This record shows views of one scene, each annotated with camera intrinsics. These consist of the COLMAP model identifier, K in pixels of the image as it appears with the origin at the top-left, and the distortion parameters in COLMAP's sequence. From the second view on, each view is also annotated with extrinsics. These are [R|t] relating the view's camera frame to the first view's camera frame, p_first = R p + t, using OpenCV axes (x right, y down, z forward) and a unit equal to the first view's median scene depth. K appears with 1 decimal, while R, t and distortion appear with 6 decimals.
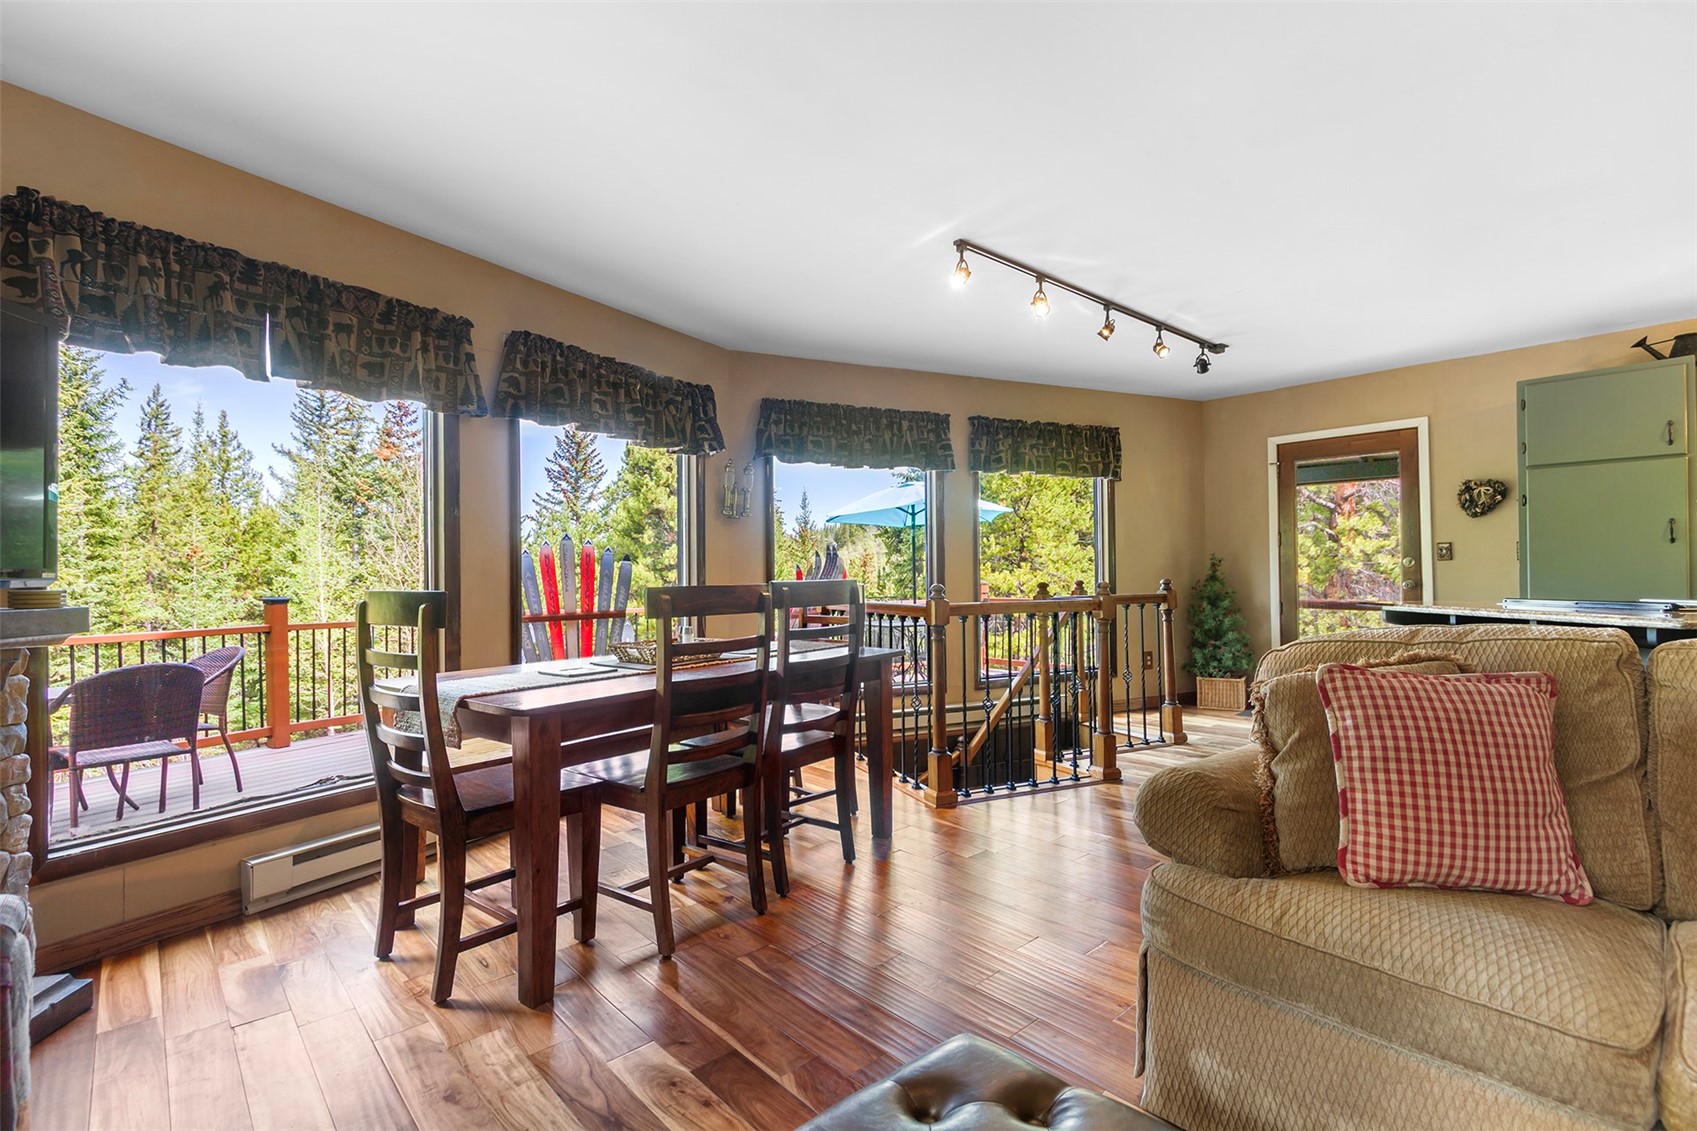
lens RADIAL K [[793.6, 0, 850.2], [0, 793.6, 564.6], [0, 0, 1]] dist [0.010419, -0.001864]
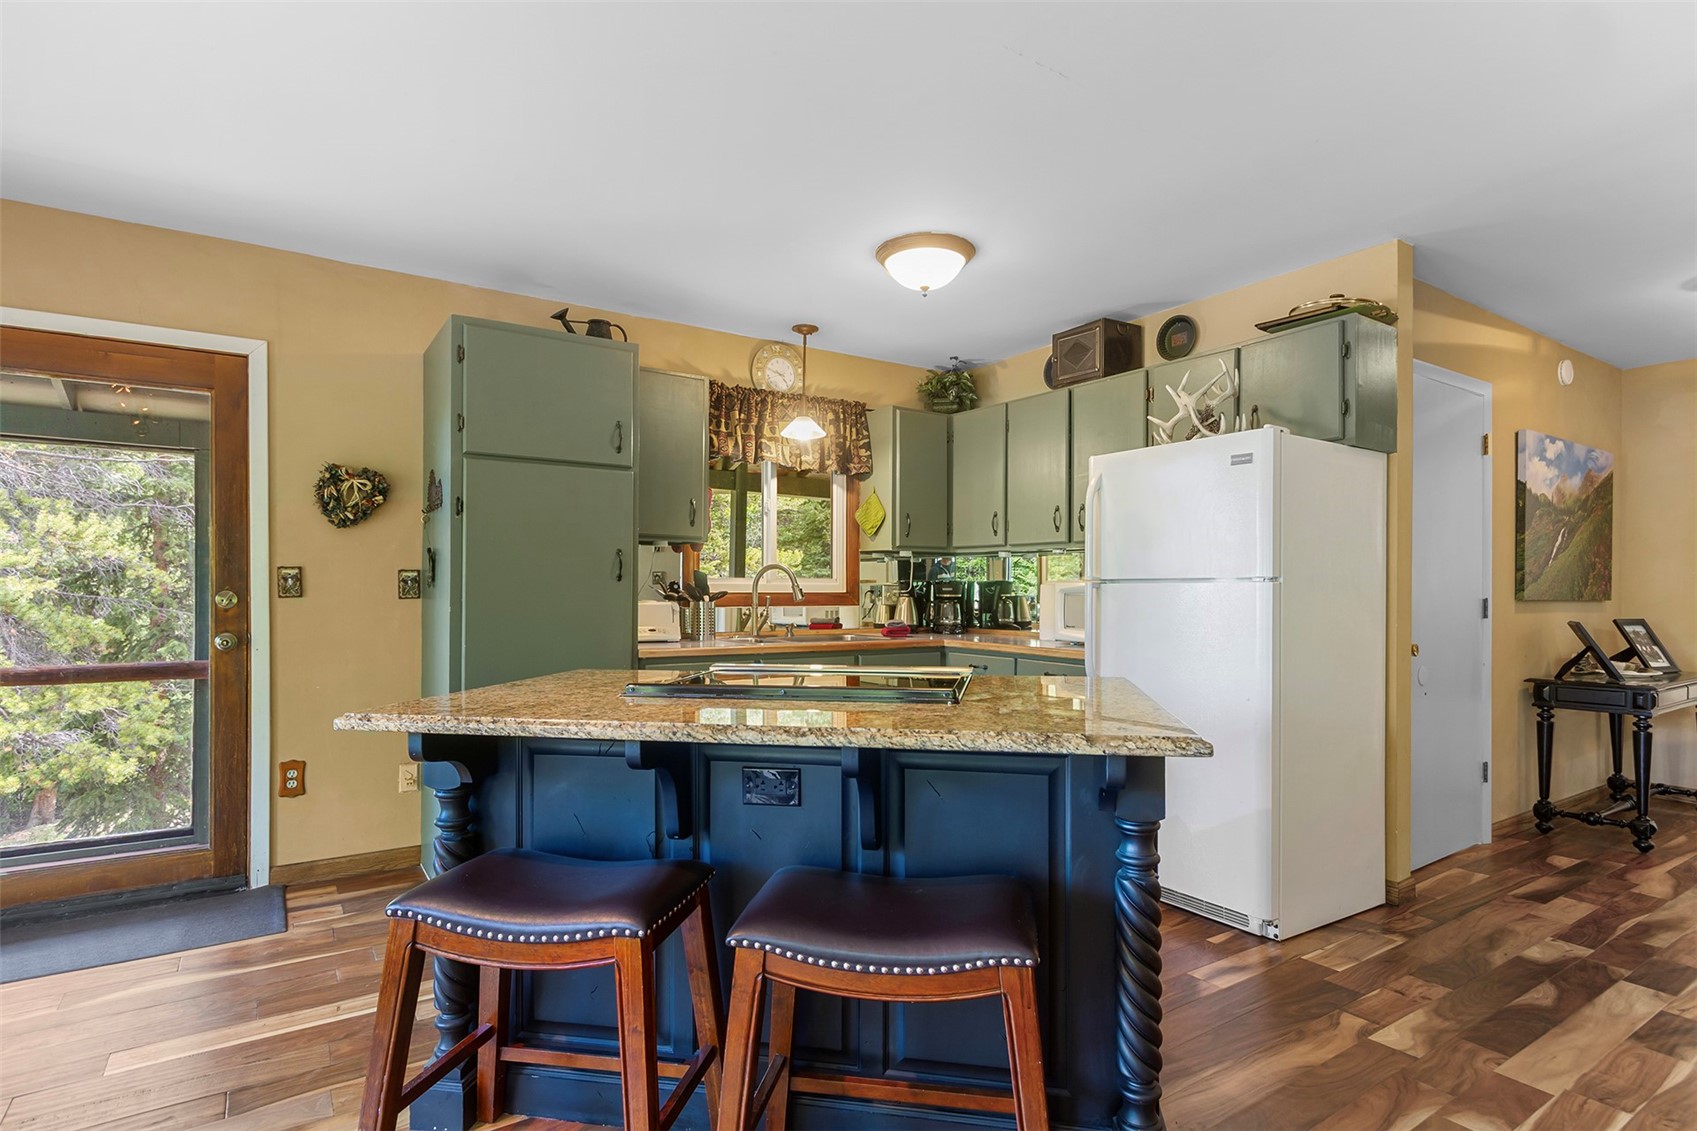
lens RADIAL K [[860.2, 0, 840.7], [0, 860.2, 588.5], [0, 0, 1]] dist [0.018478, 0.001487]
pose [[0.149952, 0.013521, 0.988601, 0.190122], [-0.014091, 0.999834, -0.011537, -0.010470], [-0.988593, -0.012200, 0.150117, 0.528172]]
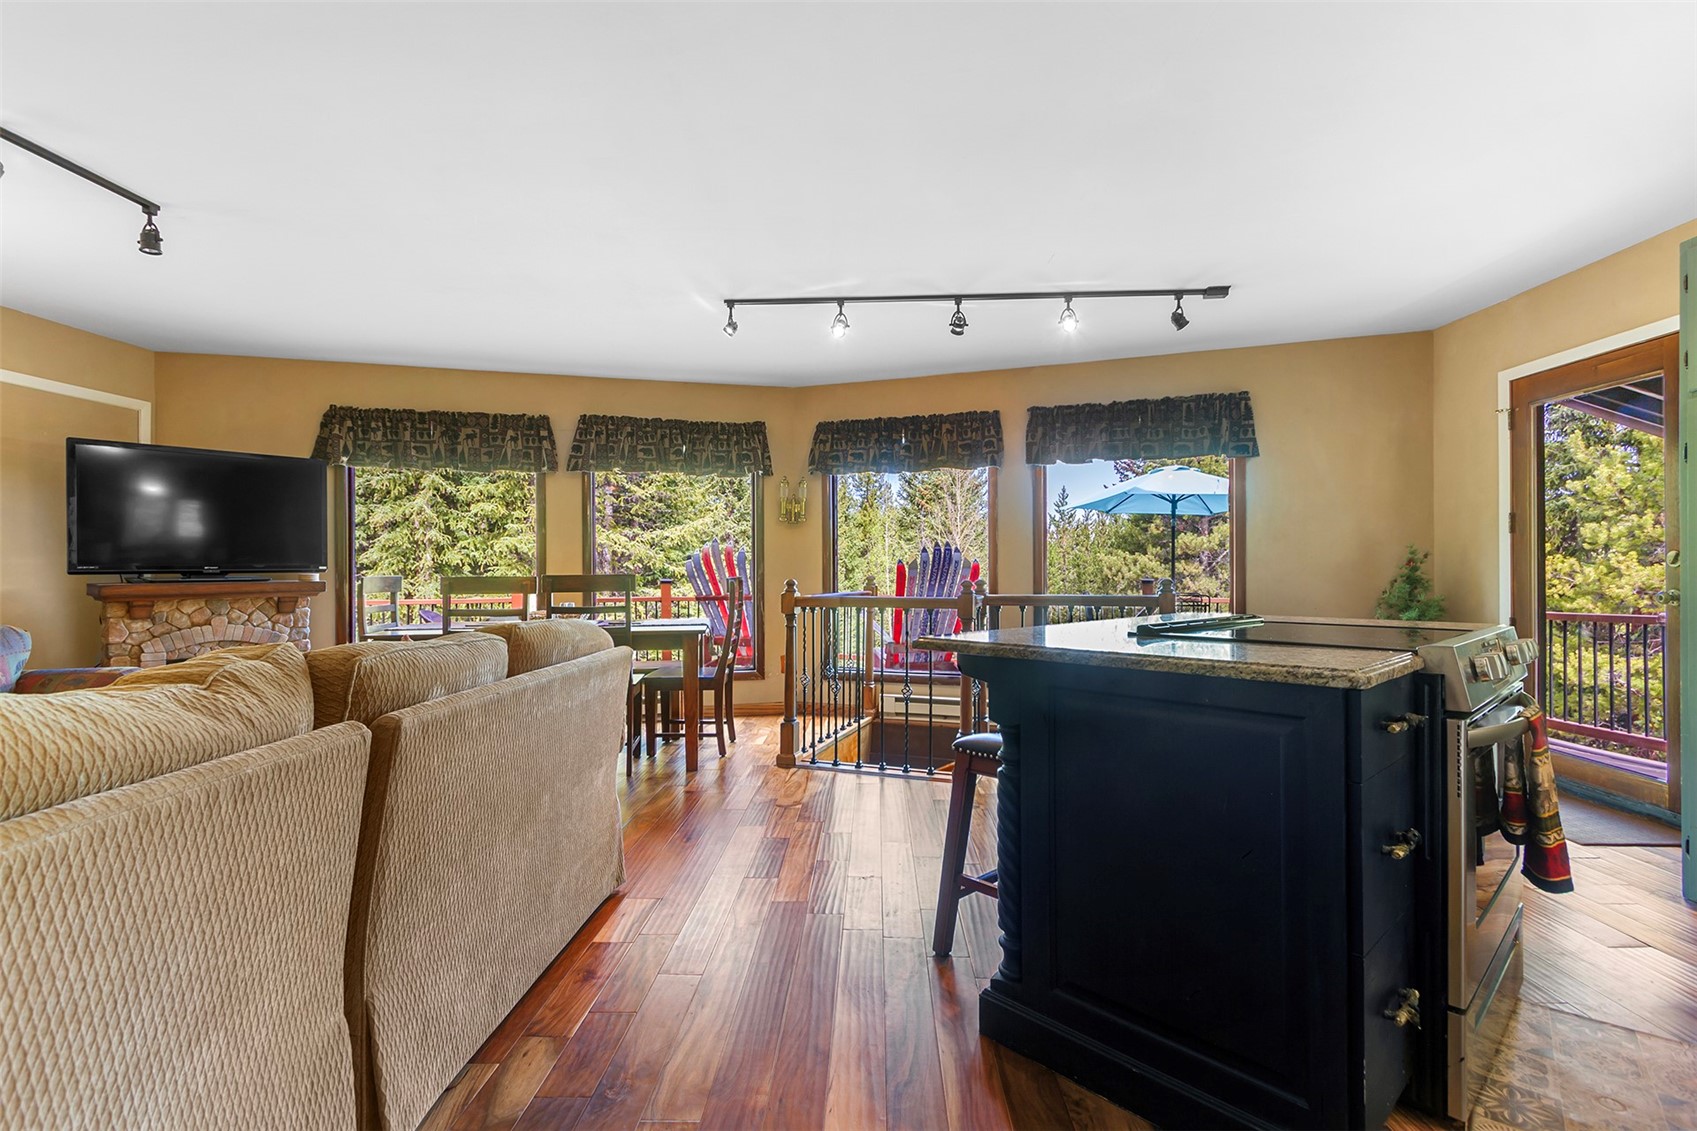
lens RADIAL K [[793.6, 0, 839.3], [0, 793.6, 565.5], [0, 0, 1]] dist [0.010419, -0.001864]
pose [[0.711541, 0.008073, -0.702598, 0.715471], [0.002745, 0.999894, 0.014270, -0.009741], [0.702639, -0.012082, 0.711444, 0.154798]]
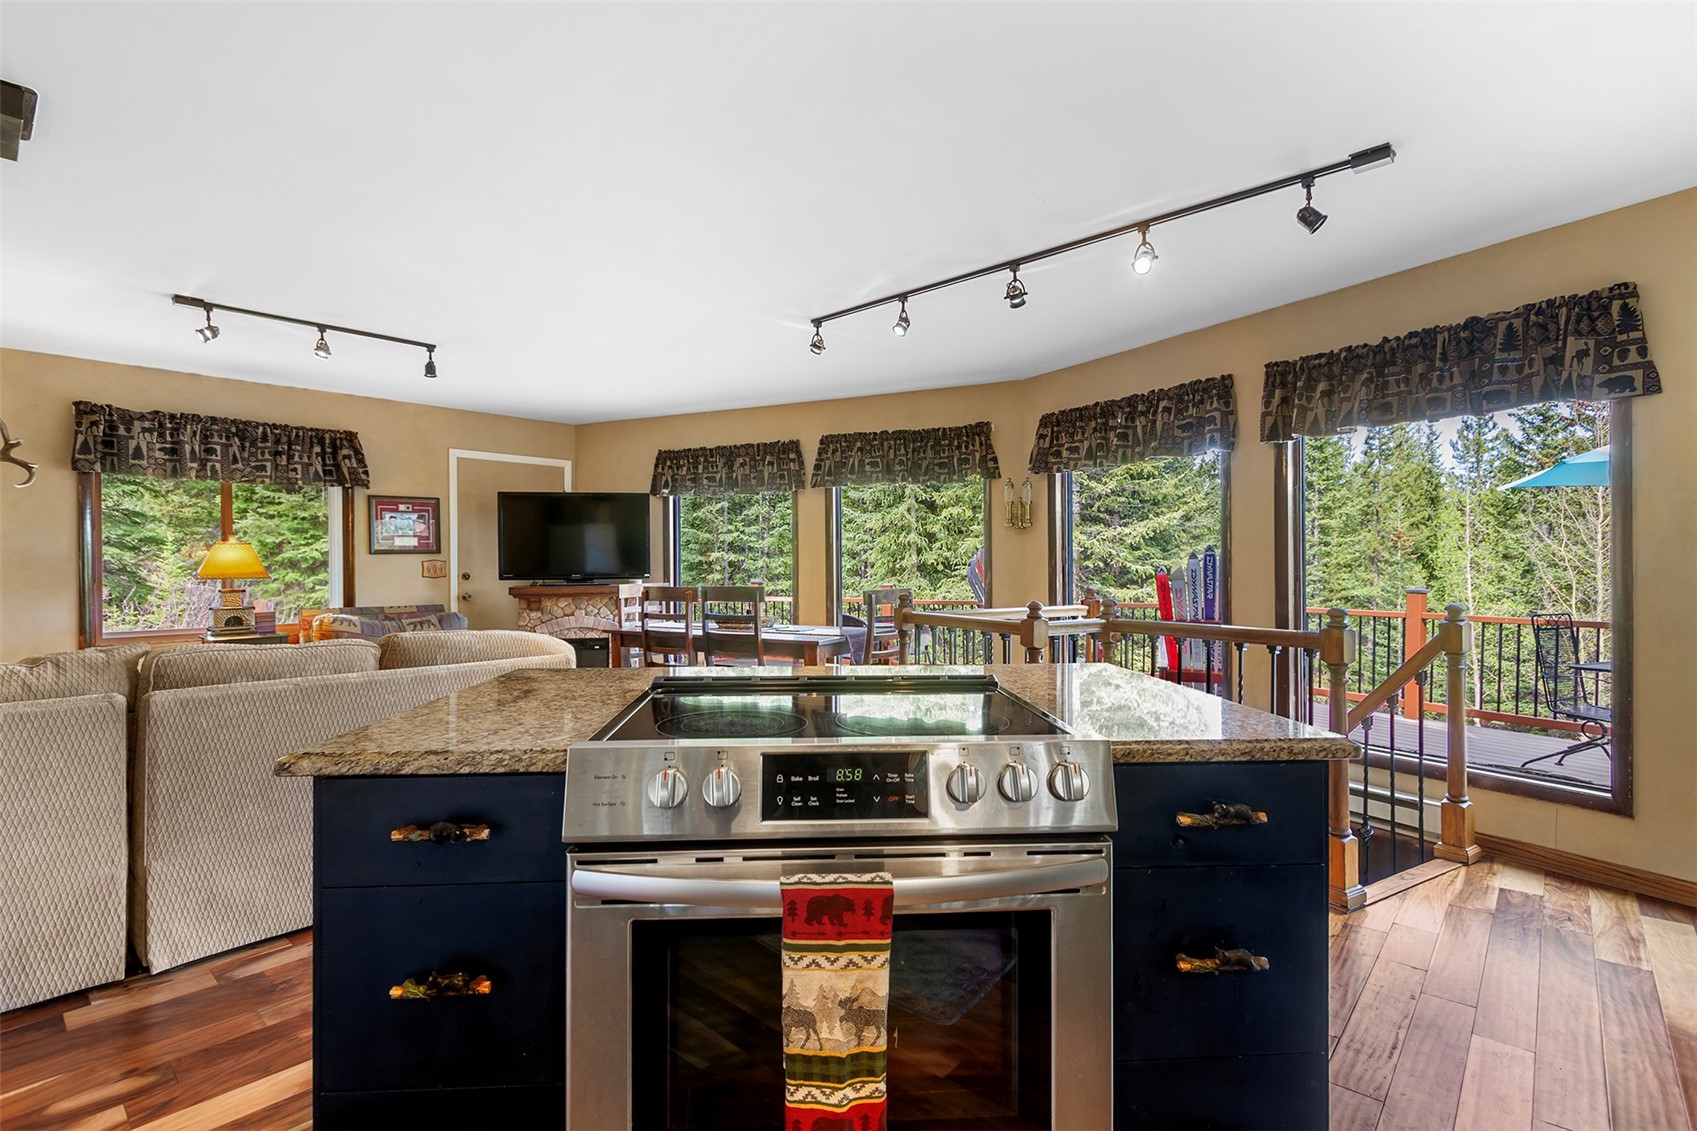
lens RADIAL K [[793.6, 0, 842.4], [0, 793.6, 572.7], [0, 0, 1]] dist [0.010419, -0.001864]
pose [[0.103280, 0.023210, -0.994381, 0.886578], [0.014929, 0.999579, 0.024882, -0.025581], [0.994540, -0.017415, 0.102890, 0.579129]]
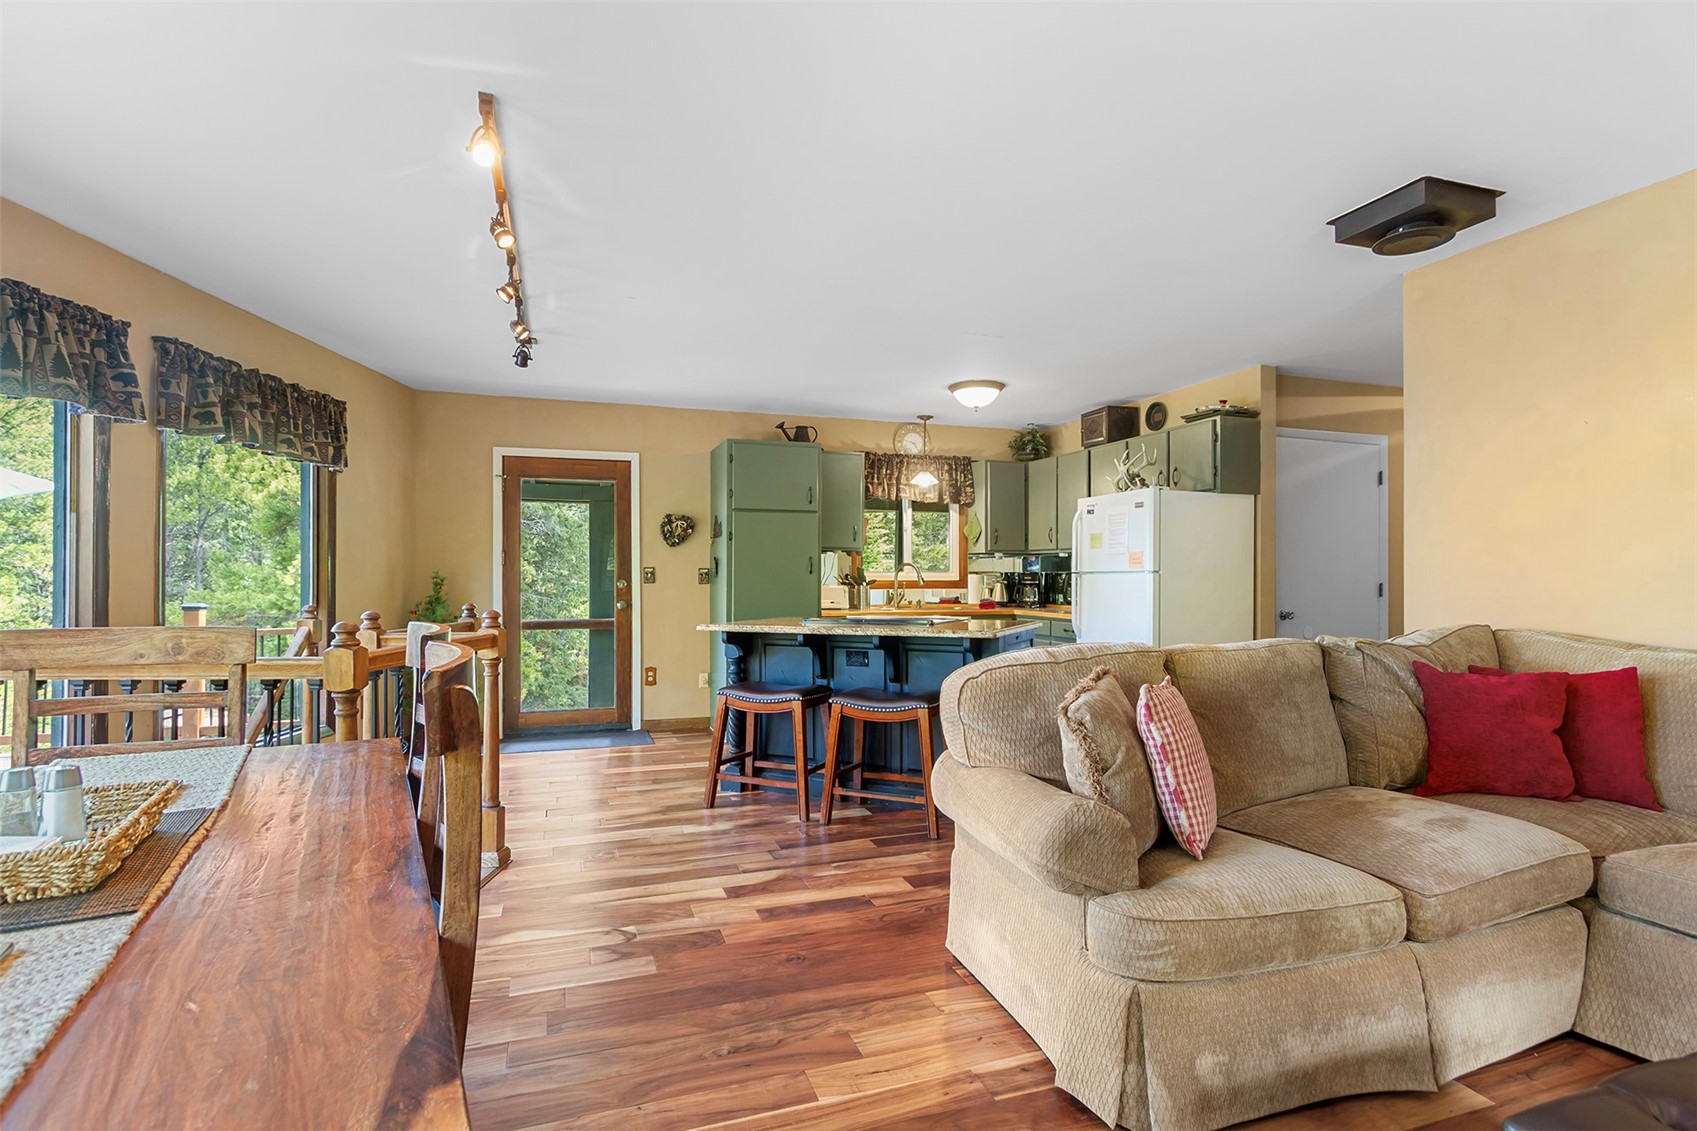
lens RADIAL K [[833.6, 0, 845.4], [0, 833.6, 573.6], [0, 0, 1]] dist [0.001785, -0.000657]
pose [[0.390295, 0.017981, 0.920514, -0.237037], [-0.014027, 0.999809, -0.013582, -0.006720], [-0.920583, -0.007611, 0.390473, 0.295207]]
